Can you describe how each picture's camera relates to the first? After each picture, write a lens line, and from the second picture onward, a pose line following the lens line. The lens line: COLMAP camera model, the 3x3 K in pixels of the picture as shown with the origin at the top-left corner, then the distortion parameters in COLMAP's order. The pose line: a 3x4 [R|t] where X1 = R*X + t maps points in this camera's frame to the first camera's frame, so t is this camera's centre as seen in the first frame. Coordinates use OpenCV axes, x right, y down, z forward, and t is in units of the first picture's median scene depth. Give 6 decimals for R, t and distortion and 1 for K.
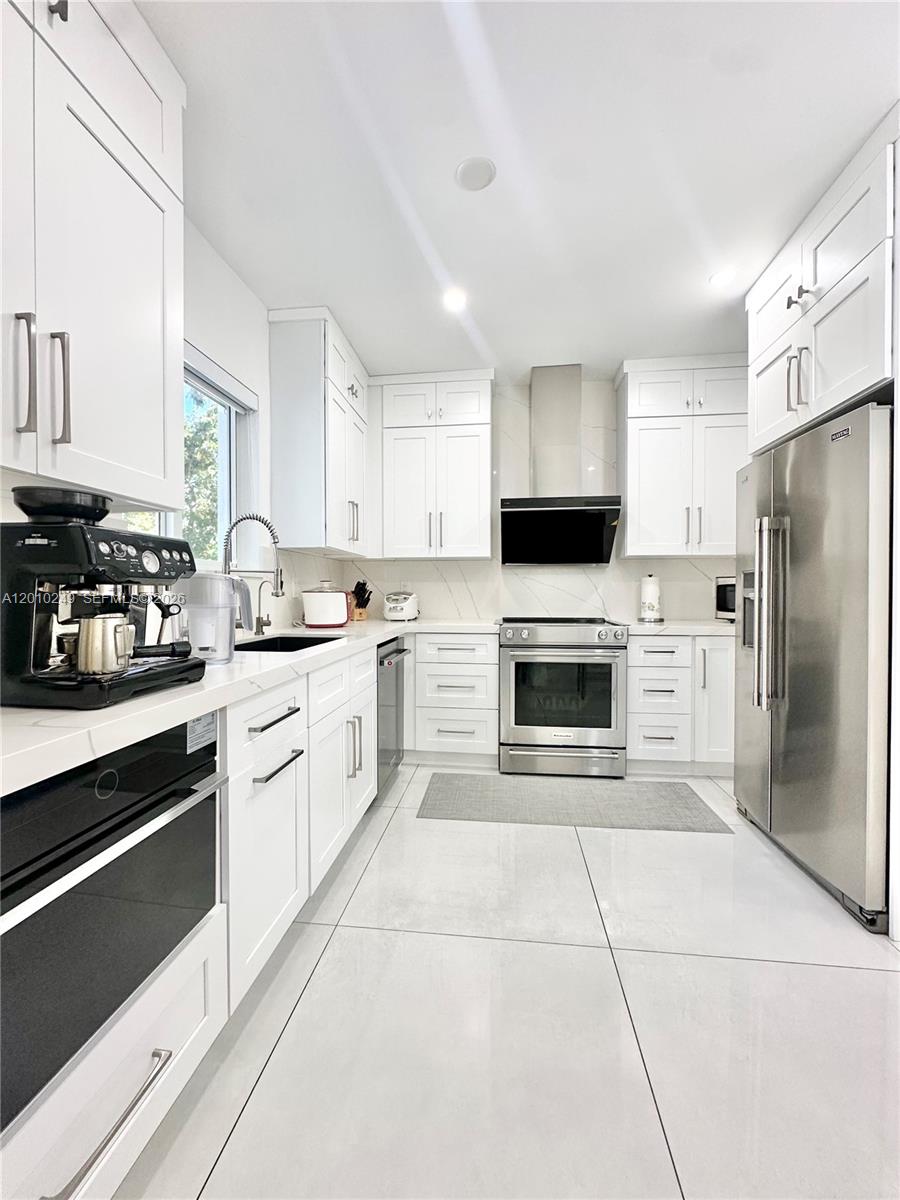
lens RADIAL K [[478.5, 0, 448.4], [0, 478.5, 598.4], [0, 0, 1]] dist [-0.002844, -0.000045]
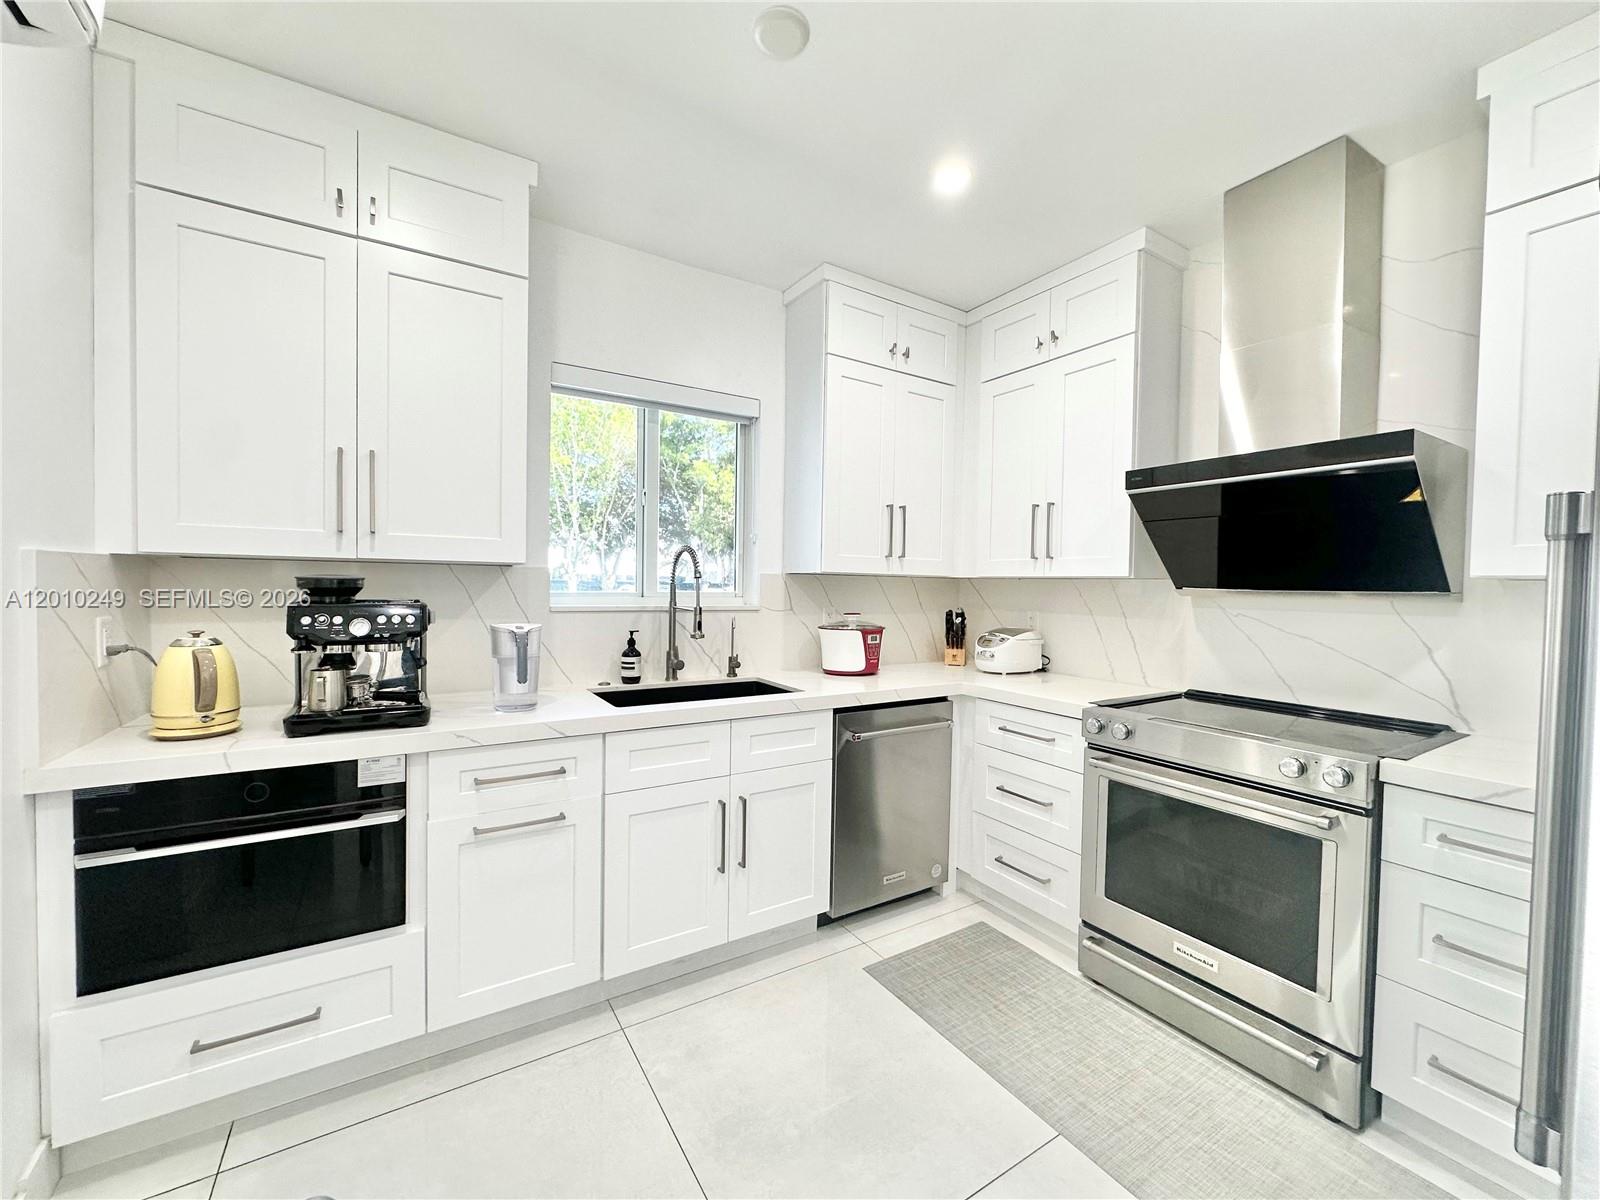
lens RADIAL K [[638.0, 0, 798.7], [0, 638.0, 600.3], [0, 0, 1]] dist [-0.002844, -0.000045]
pose [[0.630251, 0.030621, -0.775787, 0.467218], [-0.028424, 0.999462, 0.016358, -0.069264], [0.775871, 0.011741, 0.630782, 0.280023]]
